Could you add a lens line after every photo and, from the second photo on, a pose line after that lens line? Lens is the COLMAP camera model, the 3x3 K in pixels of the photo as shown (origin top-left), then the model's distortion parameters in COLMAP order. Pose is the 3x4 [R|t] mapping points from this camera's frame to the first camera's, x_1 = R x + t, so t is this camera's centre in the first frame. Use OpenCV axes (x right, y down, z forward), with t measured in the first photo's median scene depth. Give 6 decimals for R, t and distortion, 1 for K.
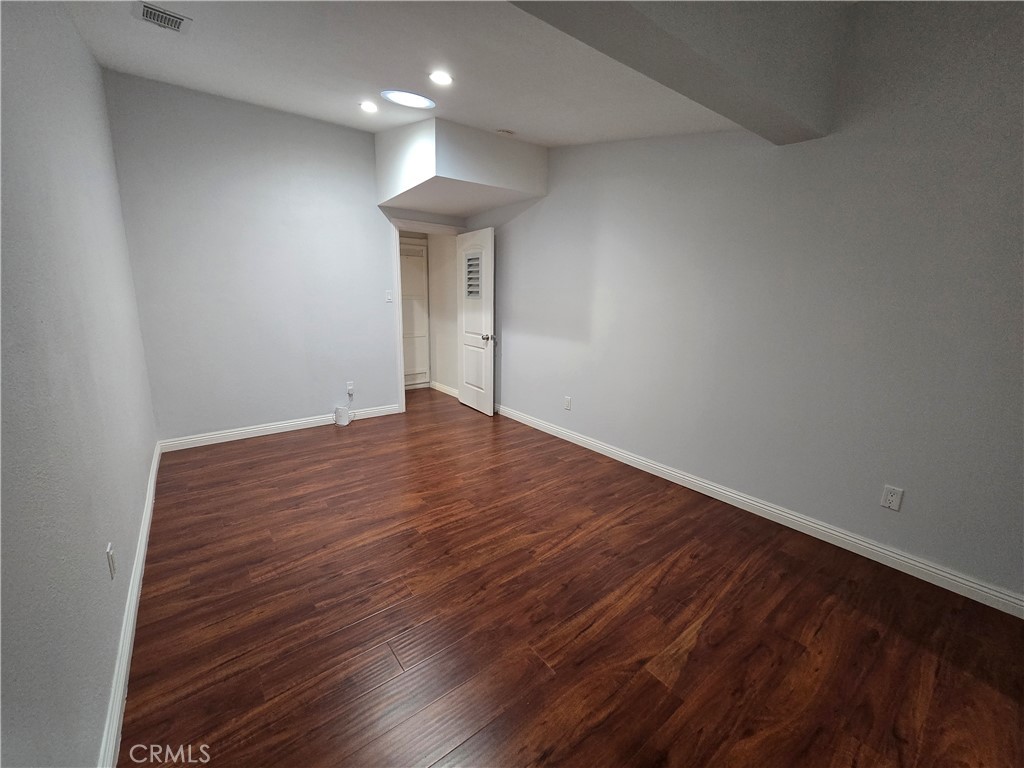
lens RADIAL K [[418.7, 0, 511.3], [0, 418.7, 383.0], [0, 0, 1]] dist [0.000710, -0.002407]
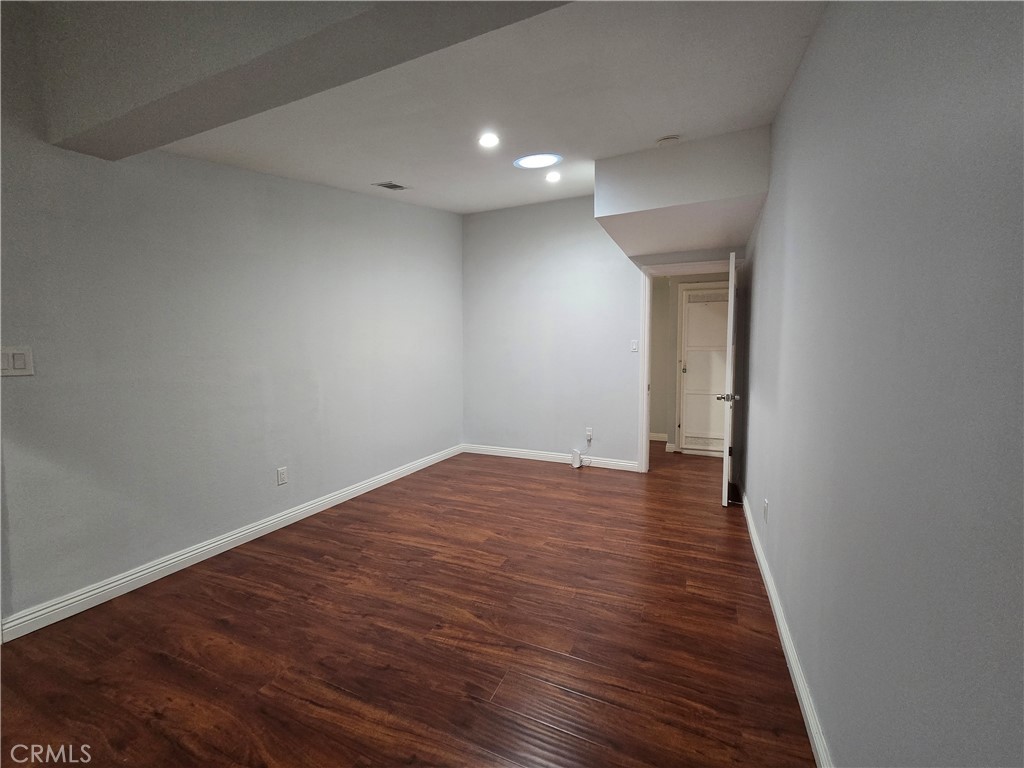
lens RADIAL K [[418.7, 0, 510.7], [0, 418.7, 384.0], [0, 0, 1]] dist [0.000710, -0.002407]
pose [[0.473454, 0.057150, -0.878963, 0.673997], [-0.178142, 0.983484, -0.032011, -0.066017], [0.862616, 0.171736, 0.475815, 0.507901]]
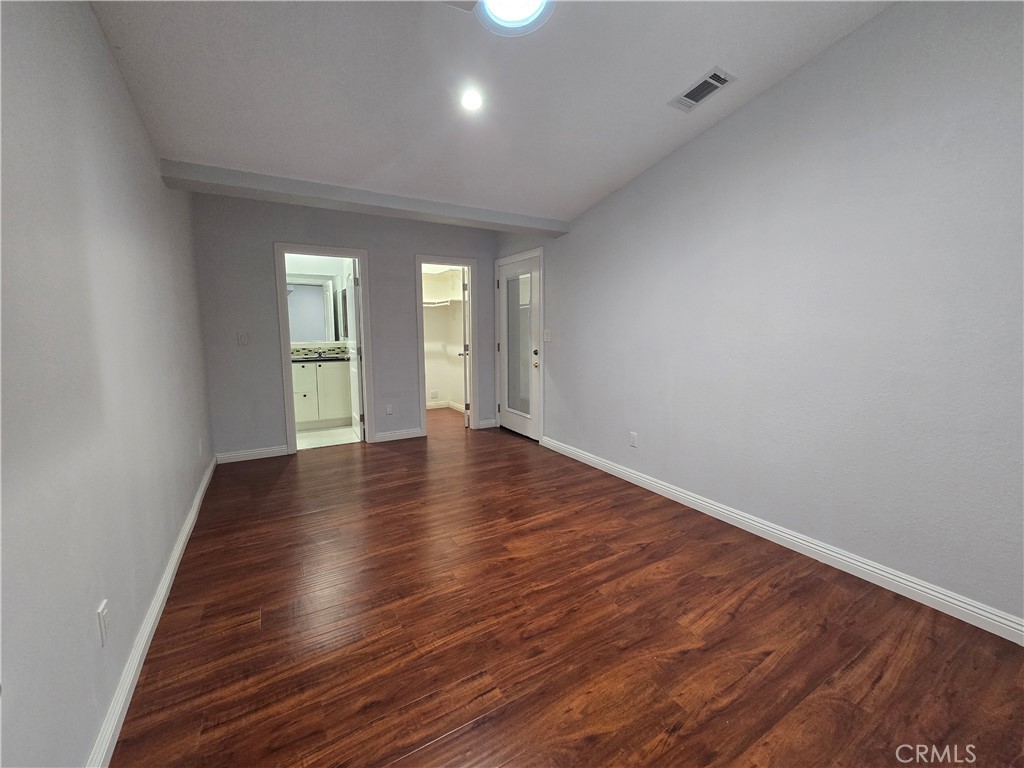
lens RADIAL K [[418.7, 0, 513.0], [0, 418.7, 377.9], [0, 0, 1]] dist [0.000710, -0.002407]
pose [[-0.992416, -0.020706, 0.121168, -0.322809], [0.019007, 0.948009, 0.317675, -0.337230], [-0.121446, 0.317569, -0.940426, 1.703932]]
